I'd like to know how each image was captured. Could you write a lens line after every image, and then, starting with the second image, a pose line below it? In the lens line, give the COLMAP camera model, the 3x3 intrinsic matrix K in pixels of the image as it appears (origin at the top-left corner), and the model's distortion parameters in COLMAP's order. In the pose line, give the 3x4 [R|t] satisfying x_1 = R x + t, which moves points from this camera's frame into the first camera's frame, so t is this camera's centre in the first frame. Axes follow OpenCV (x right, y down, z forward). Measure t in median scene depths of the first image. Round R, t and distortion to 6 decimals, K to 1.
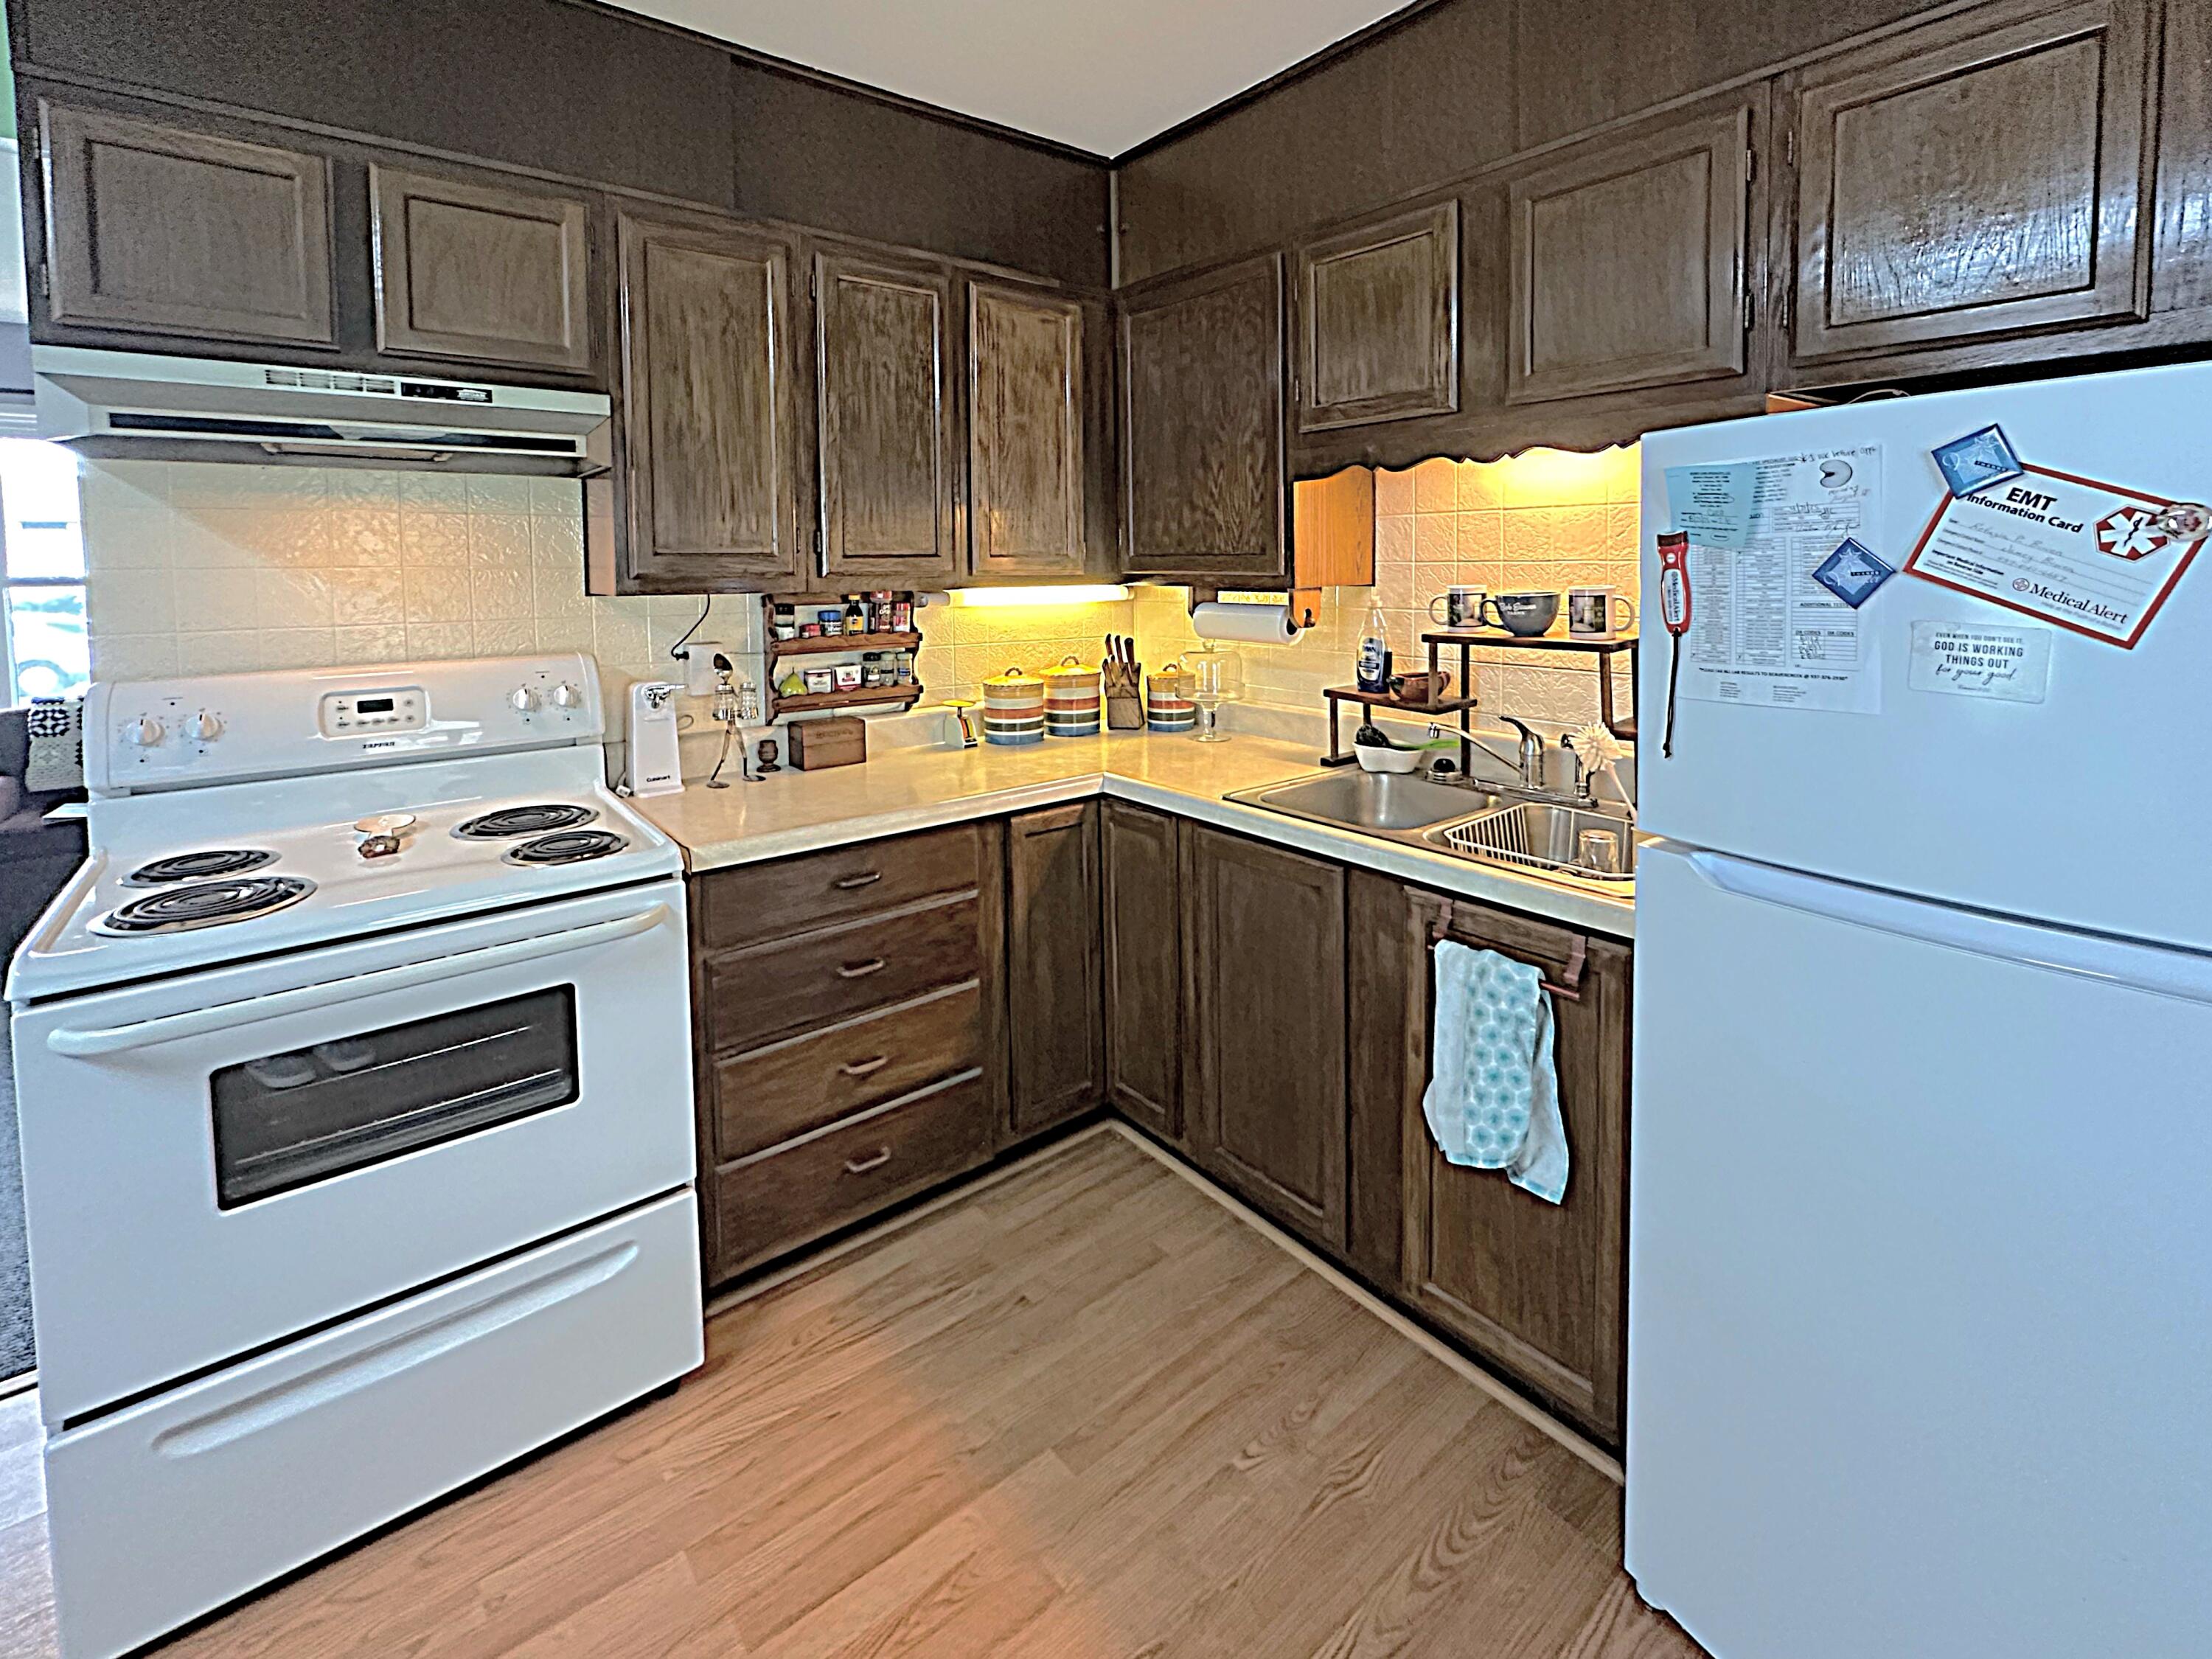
lens RADIAL K [[992.7, 0, 1104.5], [0, 992.7, 617.8], [0, 0, 1]] dist [-0.002422, 0.000901]
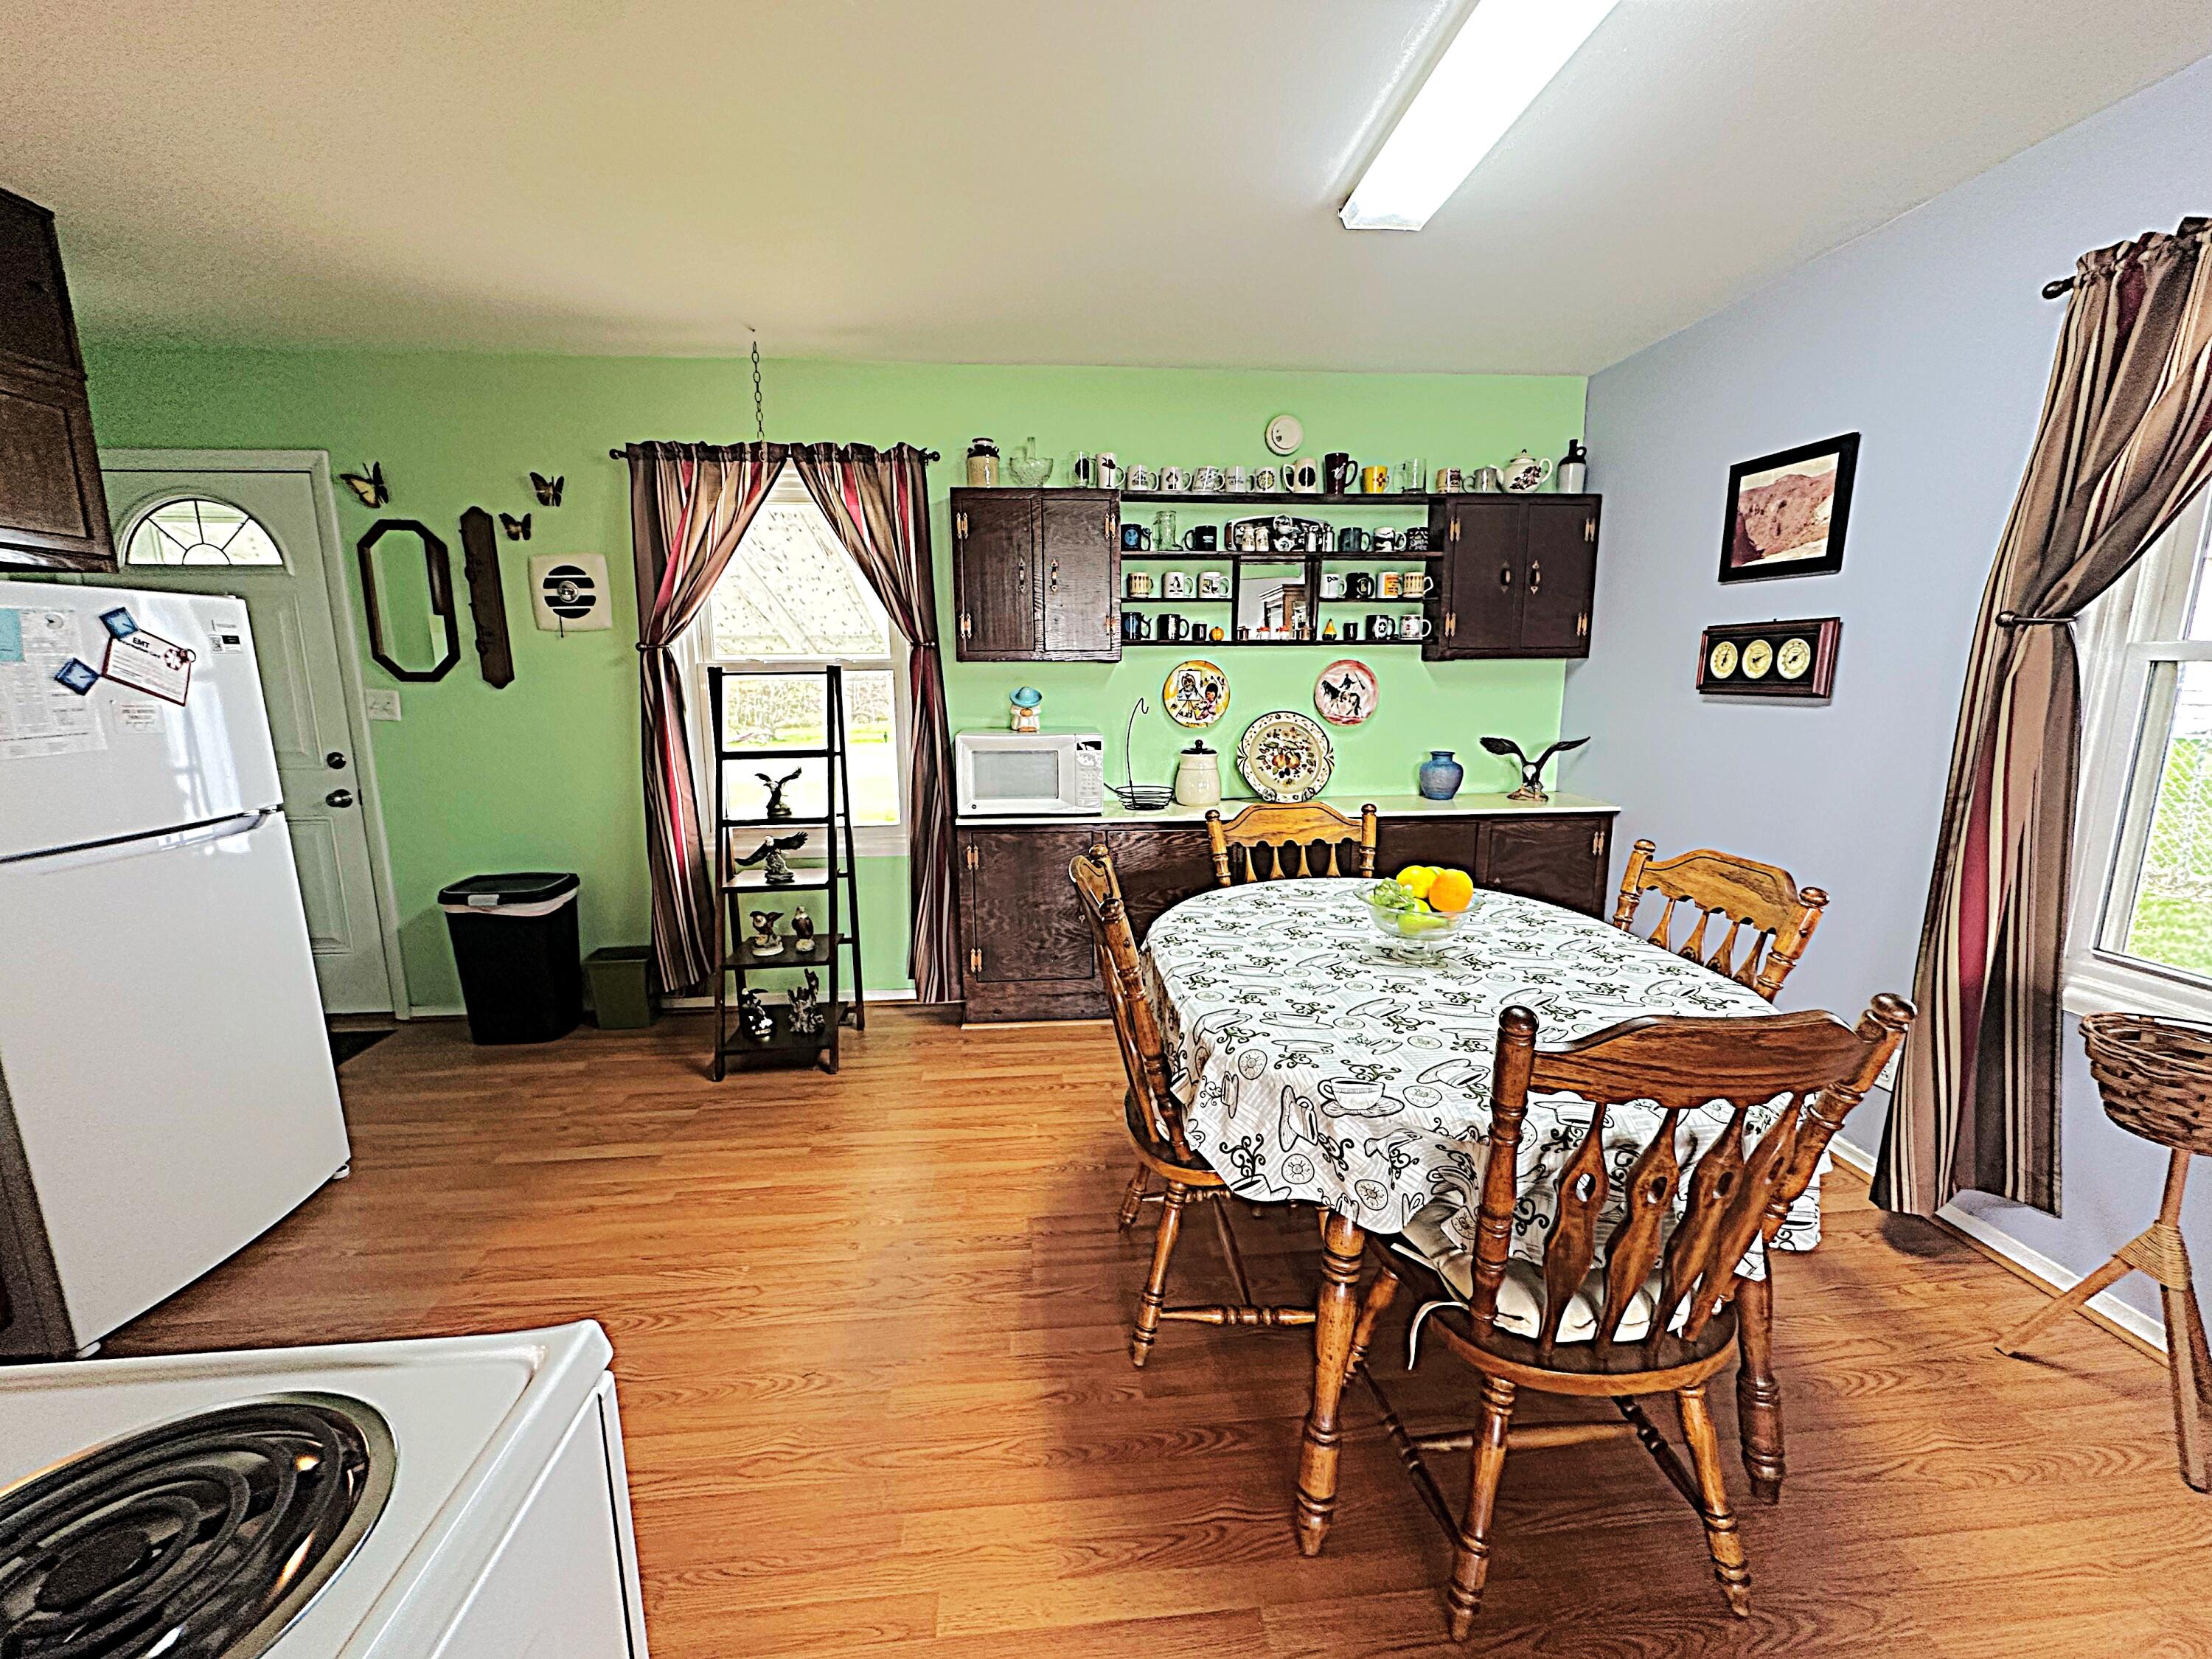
lens RADIAL K [[884.1, 0, 1113.0], [0, 884.1, 836.7], [0, 0, 1]] dist [-0.004503, 0.000819]
pose [[-0.836050, -0.084505, 0.542107, -0.976269], [0.048285, 0.972901, 0.226123, -0.017087], [-0.546525, 0.215226, -0.809314, 0.716442]]
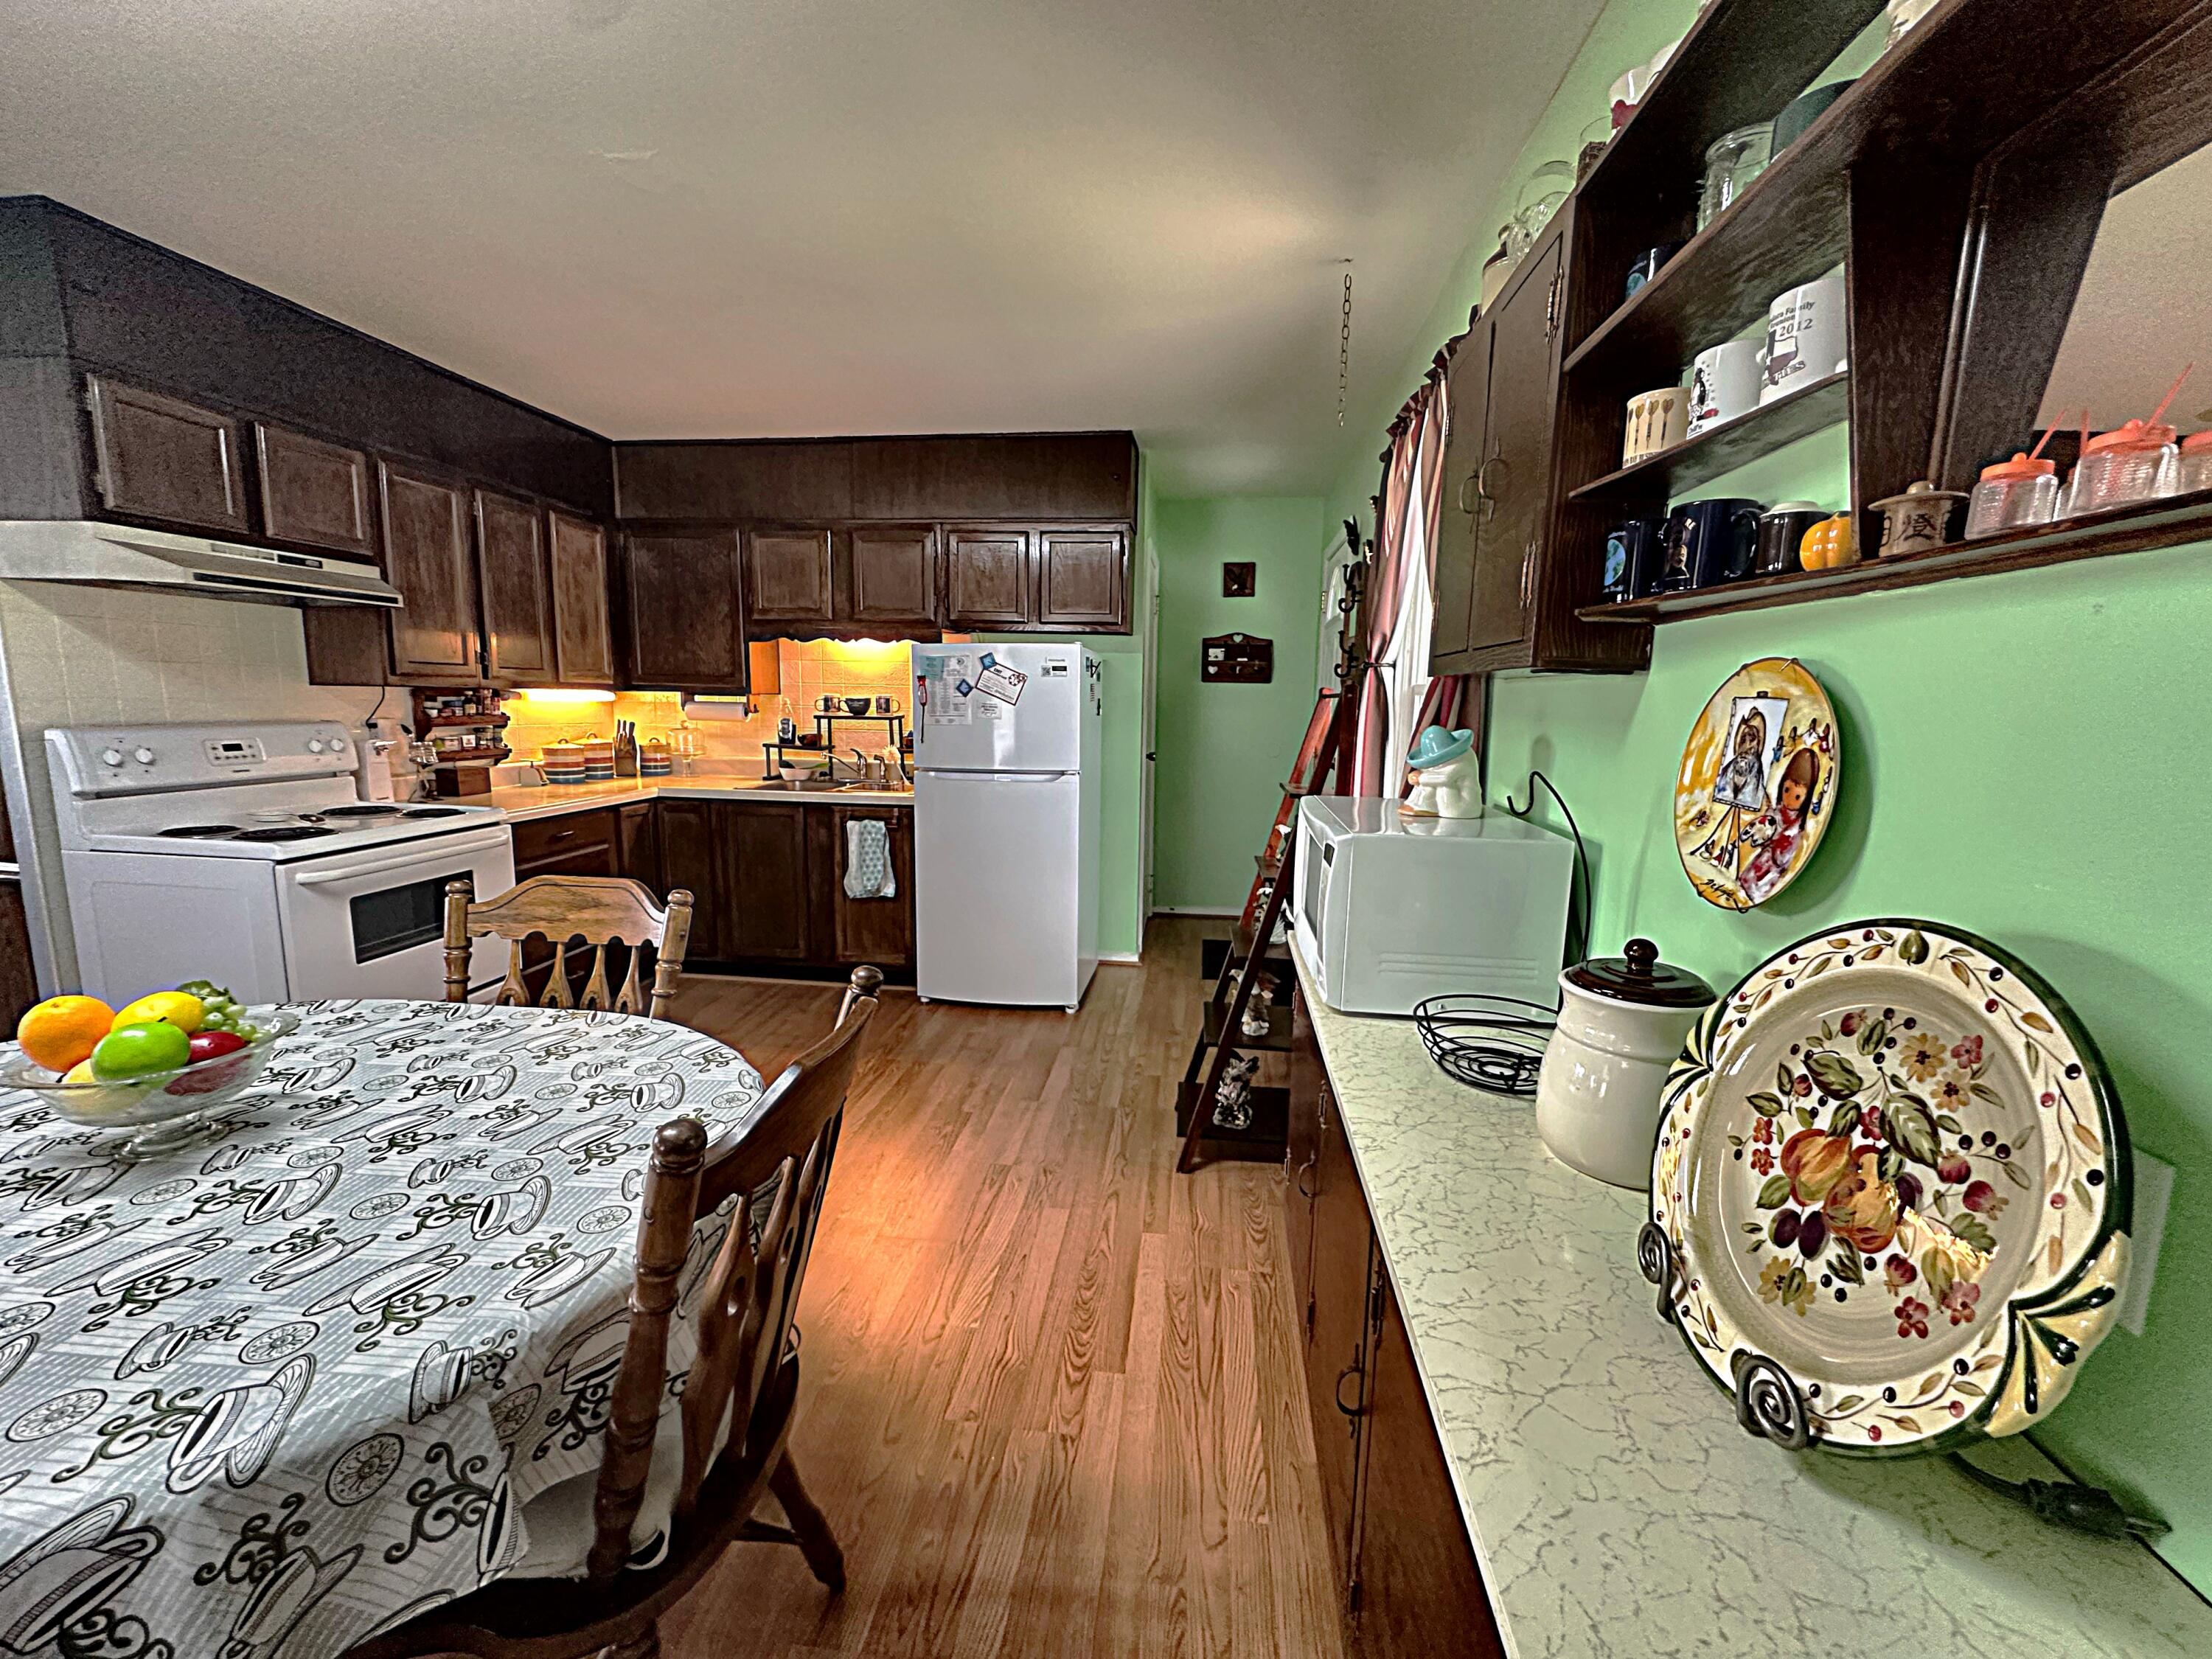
lens RADIAL K [[884.1, 0, 1104.4], [0, 884.1, 829.2], [0, 0, 1]] dist [-0.004503, 0.000819]
pose [[0.705554, -0.079206, 0.704216, -0.708334], [0.010819, 0.994822, 0.101052, 0.085703], [-0.708574, -0.063679, 0.702757, -0.979914]]
